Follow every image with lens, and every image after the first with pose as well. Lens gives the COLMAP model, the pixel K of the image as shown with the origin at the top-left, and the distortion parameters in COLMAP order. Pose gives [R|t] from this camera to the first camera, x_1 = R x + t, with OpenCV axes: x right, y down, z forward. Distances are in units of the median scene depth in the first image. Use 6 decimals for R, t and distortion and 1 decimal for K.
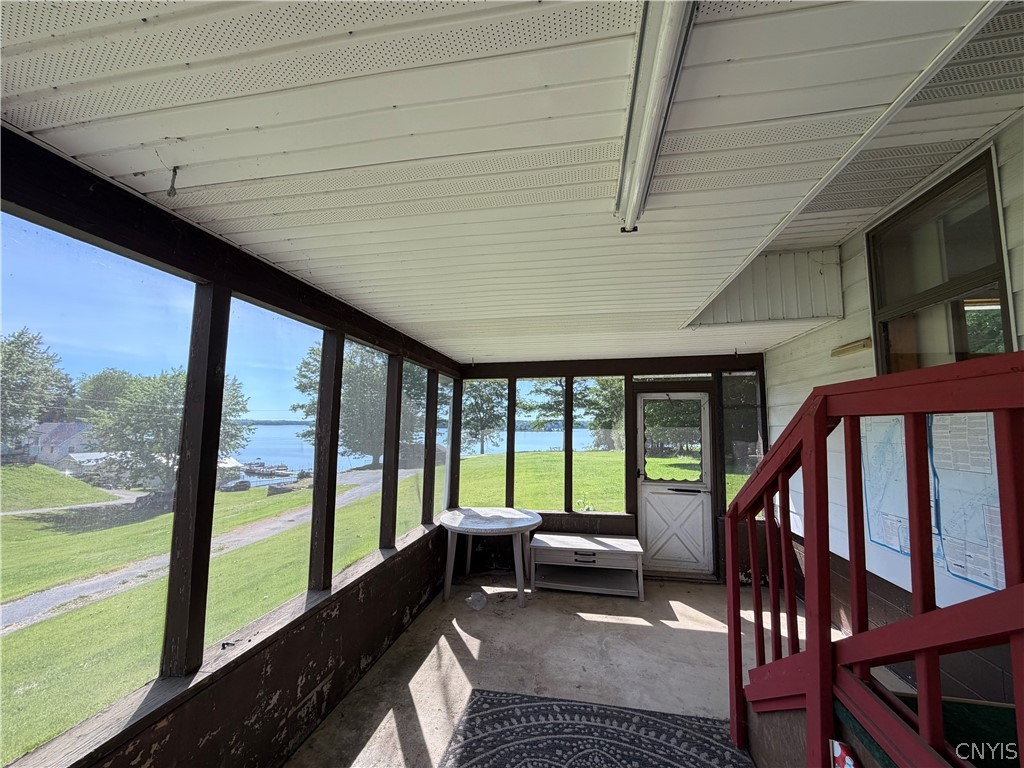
lens RADIAL K [[409.7, 0, 510.0], [0, 409.7, 384.9], [0, 0, 1]] dist [0.001453, 0.000101]
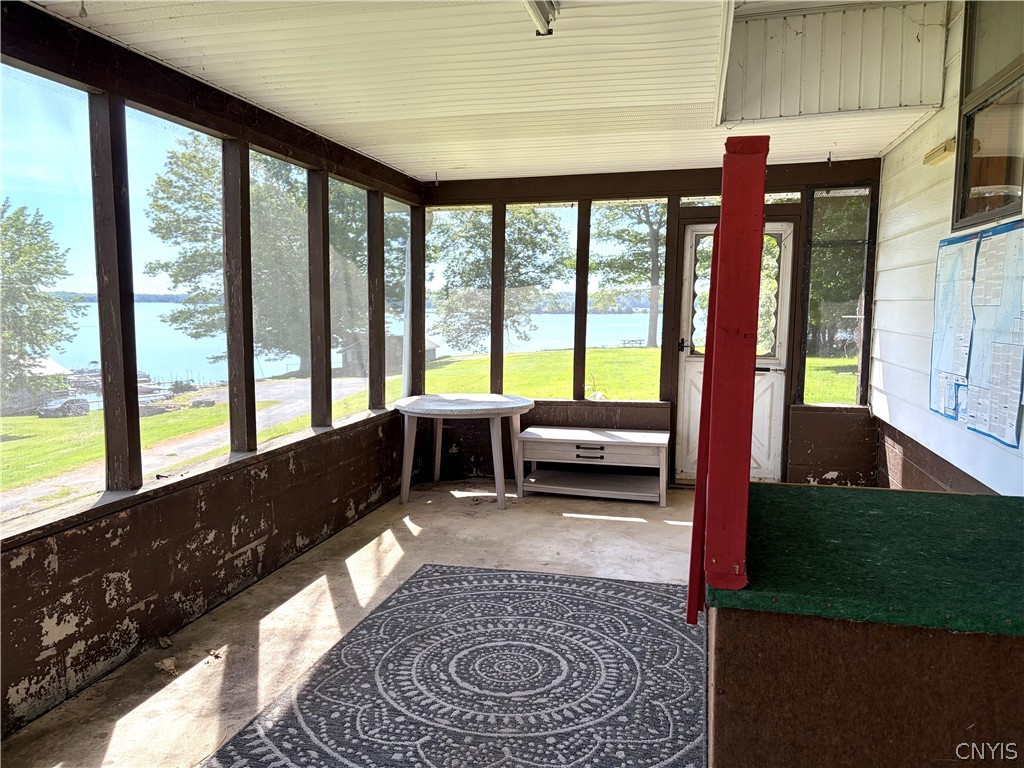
lens RADIAL K [[773.8, 0, 515.9], [0, 773.8, 384.1], [0, 0, 1]] dist [0.013670, 0.004141]
pose [[0.998862, 0.002161, -0.047643, 0.123792], [0.007584, 0.979066, 0.203403, 0.019347], [0.047086, -0.203533, 0.977935, -0.360557]]
